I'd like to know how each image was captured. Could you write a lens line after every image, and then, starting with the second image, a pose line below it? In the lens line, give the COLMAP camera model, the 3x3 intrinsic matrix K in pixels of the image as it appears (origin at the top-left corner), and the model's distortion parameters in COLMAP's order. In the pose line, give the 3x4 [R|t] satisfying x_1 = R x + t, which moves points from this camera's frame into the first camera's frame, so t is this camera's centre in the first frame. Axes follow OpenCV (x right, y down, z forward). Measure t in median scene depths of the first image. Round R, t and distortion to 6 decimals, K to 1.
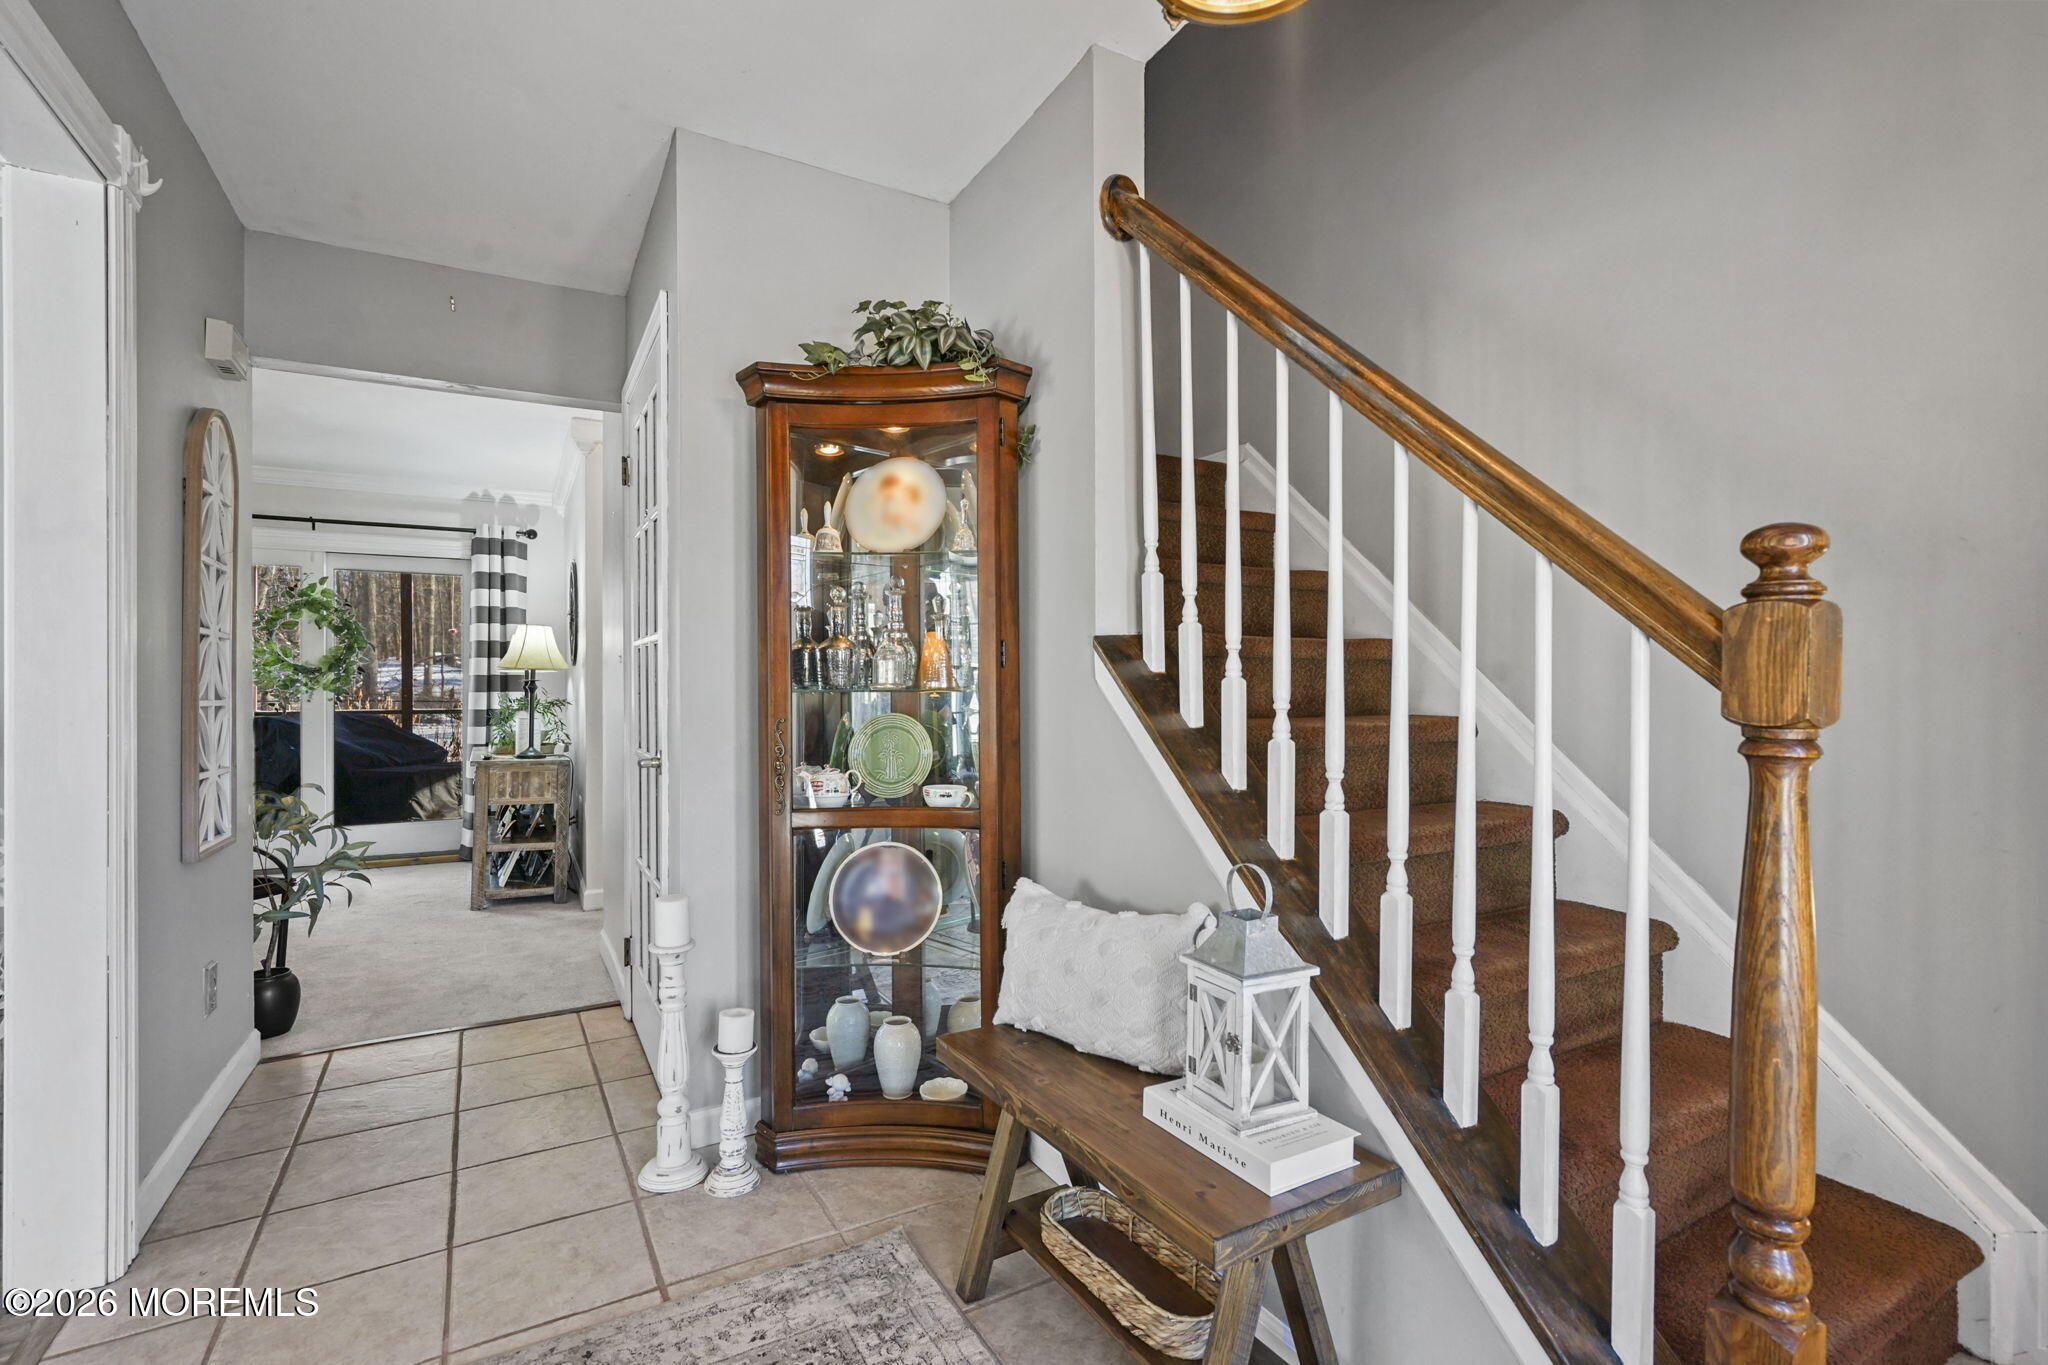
lens RADIAL K [[928.7, 0, 1024.8], [0, 928.7, 689.0], [0, 0, 1]] dist [-0.005452, 0.000152]
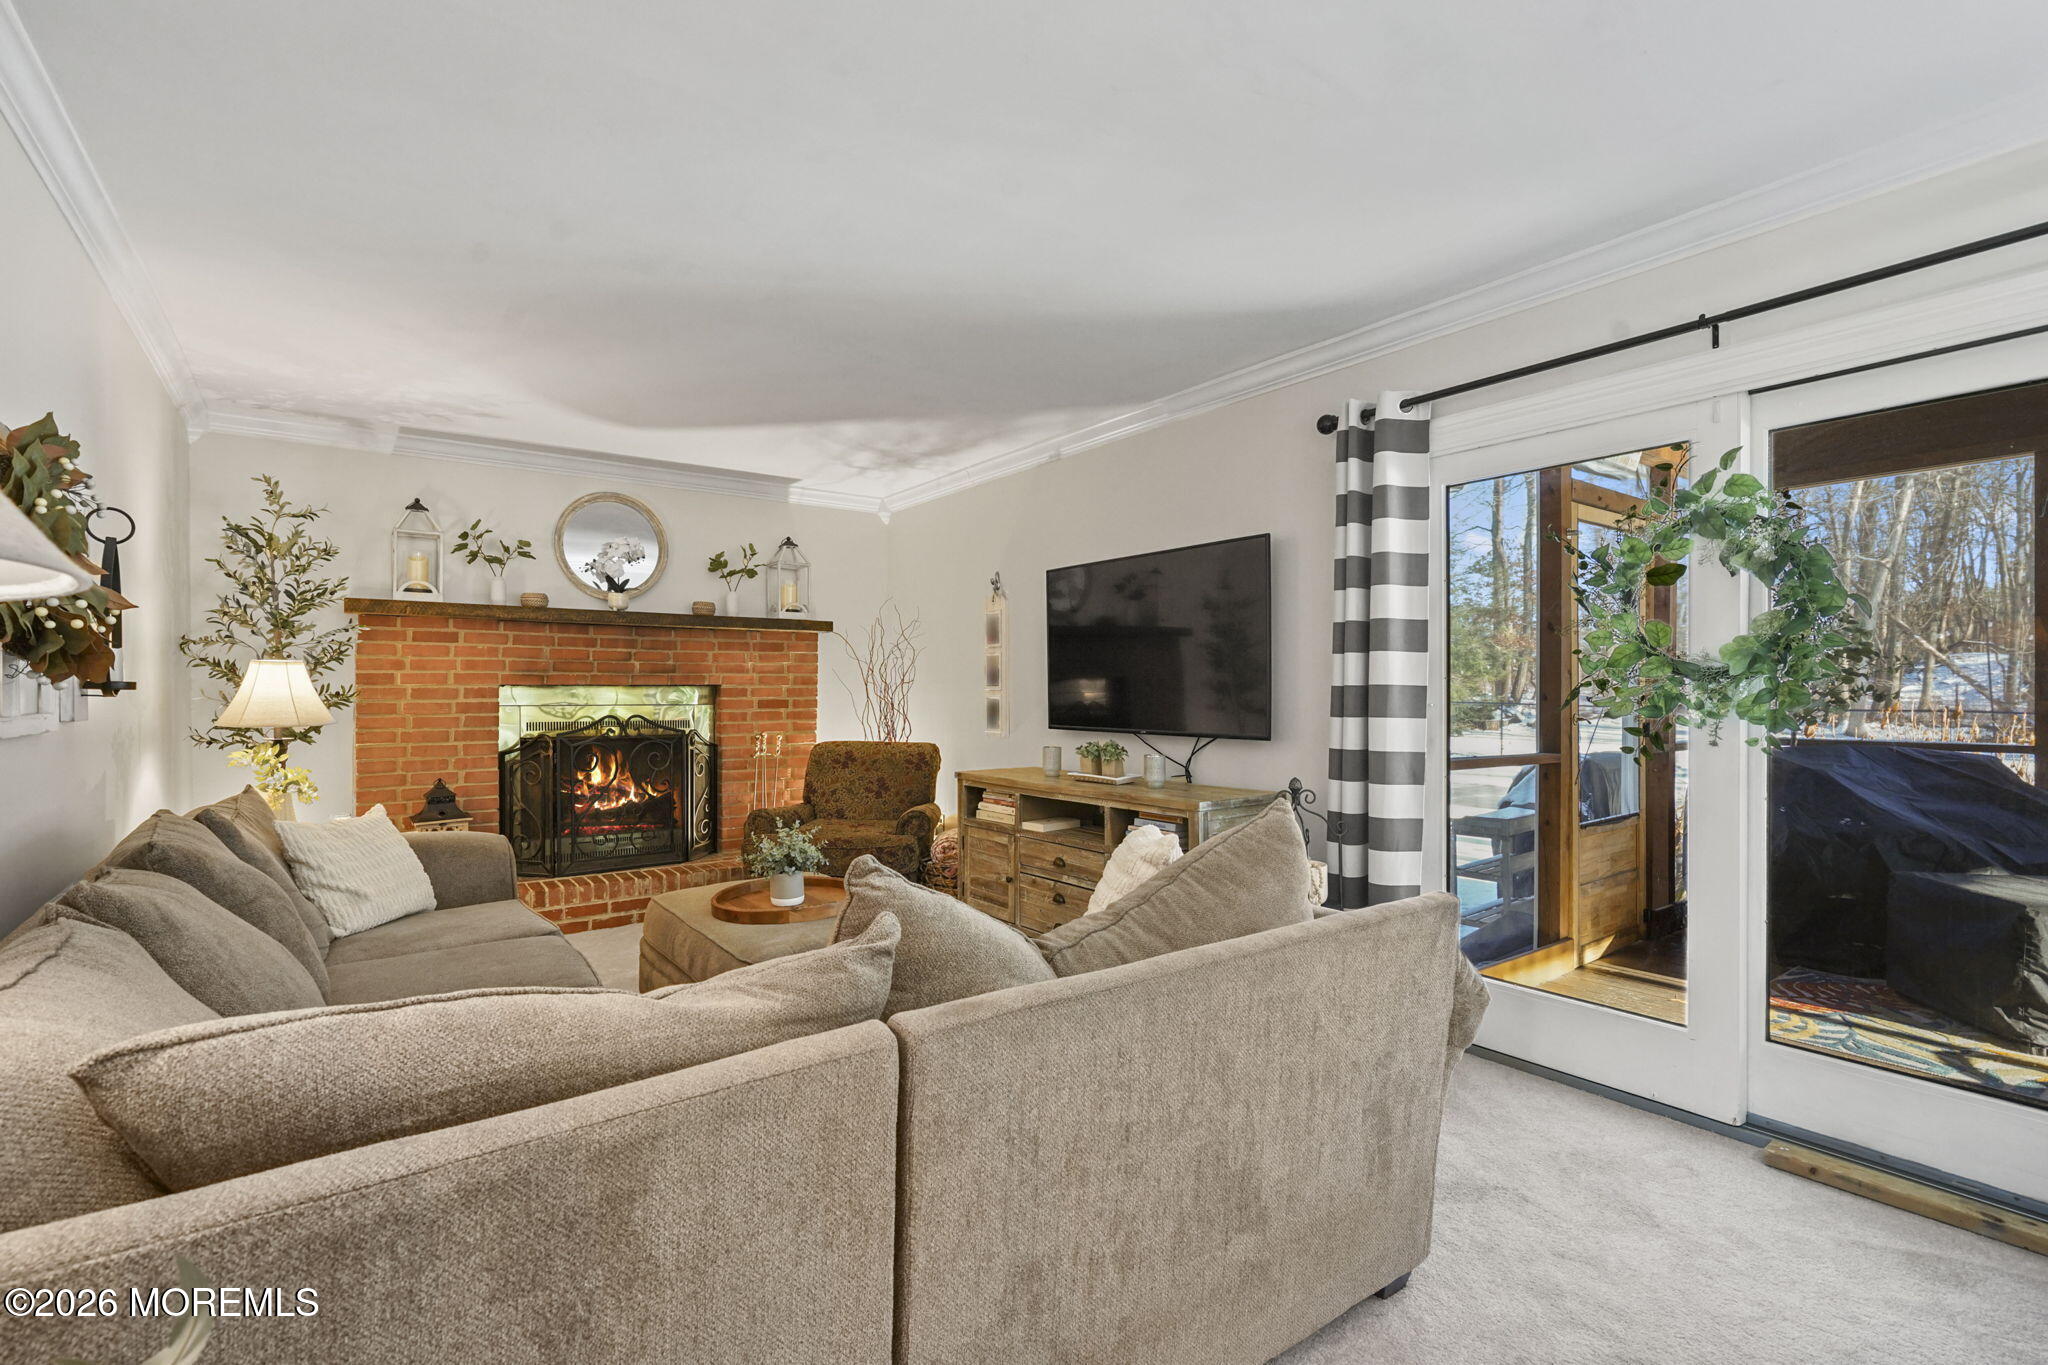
lens RADIAL K [[928.7, 0, 1027.9], [0, 928.7, 695.8], [0, 0, 1]] dist [-0.005452, 0.000152]
pose [[0.116774, 0.004379, -0.993149, -0.374896], [-0.002169, 0.999989, 0.004155, -0.010211], [0.993156, 0.001669, 0.116782, 0.629152]]
